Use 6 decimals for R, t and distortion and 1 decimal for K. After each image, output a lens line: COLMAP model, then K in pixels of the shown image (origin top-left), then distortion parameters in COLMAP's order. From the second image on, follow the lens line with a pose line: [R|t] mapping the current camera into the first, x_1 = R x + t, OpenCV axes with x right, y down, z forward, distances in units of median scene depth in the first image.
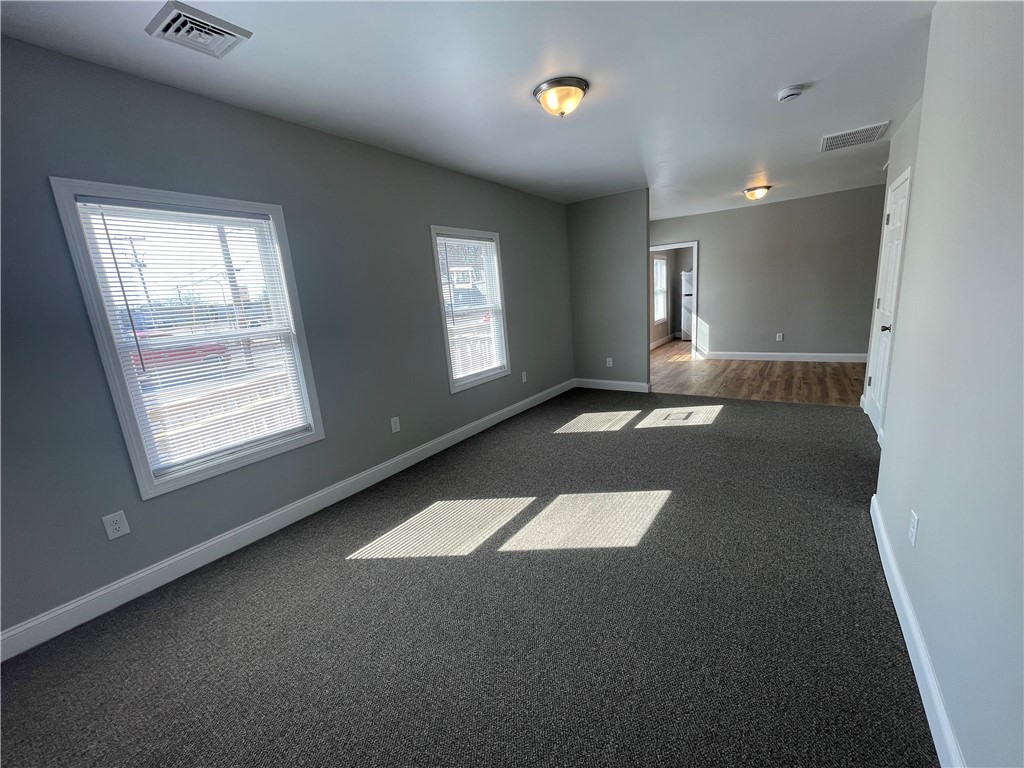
lens RADIAL K [[410.8, 0, 509.5], [0, 410.8, 385.6], [0, 0, 1]] dist [-0.004953, -0.000485]
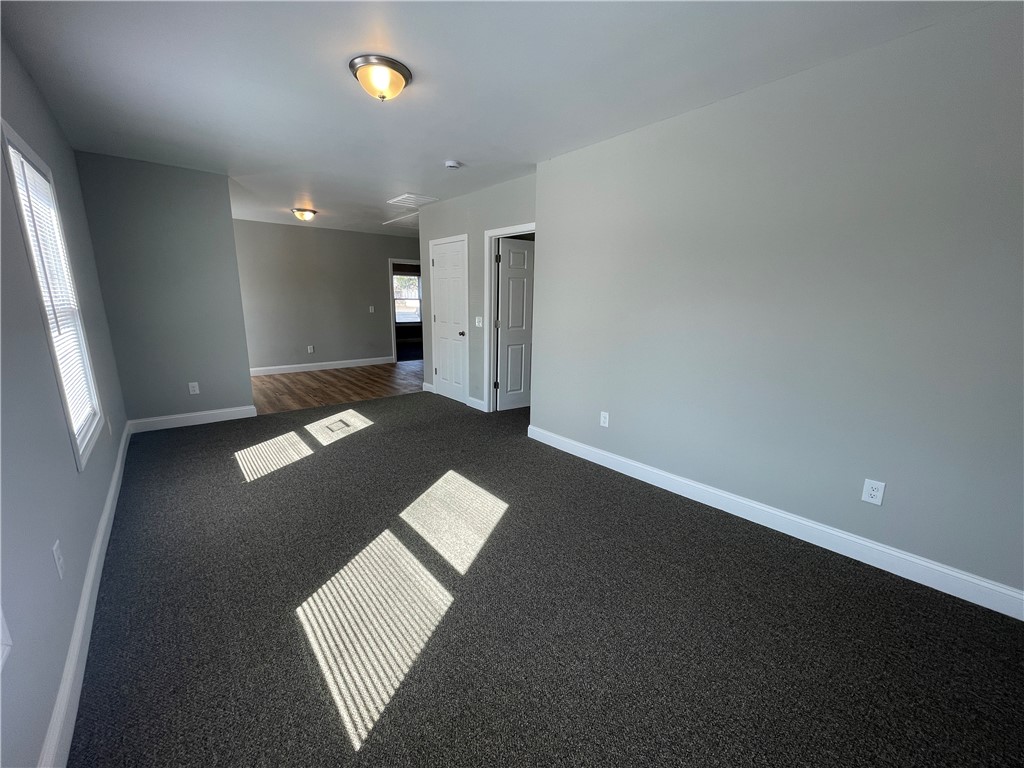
lens RADIAL K [[410.8, 0, 508.1], [0, 410.8, 388.9], [0, 0, 1]] dist [-0.004953, -0.000485]
pose [[0.260546, -0.132279, 0.956357, -0.435724], [0.172850, 0.980956, 0.088591, -0.030666], [-0.949862, 0.142224, 0.278449, 0.325697]]
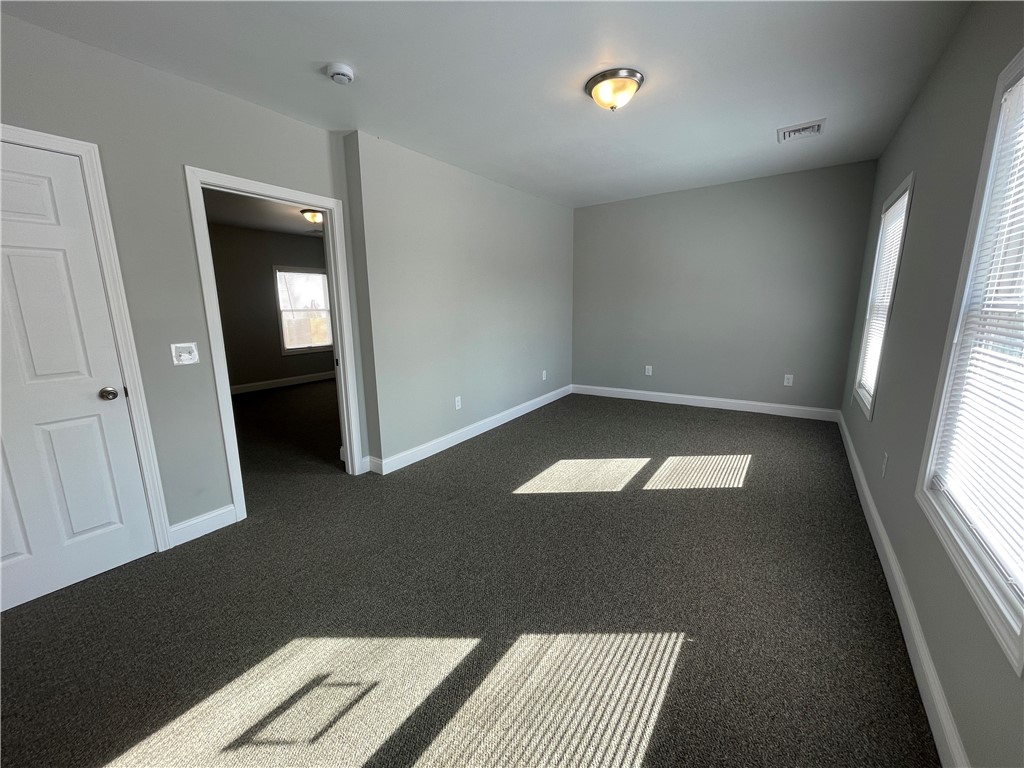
lens RADIAL K [[410.8, 0, 519.3], [0, 410.8, 381.3], [0, 0, 1]] dist [-0.004953, -0.000485]
pose [[-0.995199, 0.097706, -0.005747, 0.235308], [0.087828, 0.917416, 0.388115, -0.264336], [0.043194, 0.385747, -0.921593, 1.227387]]
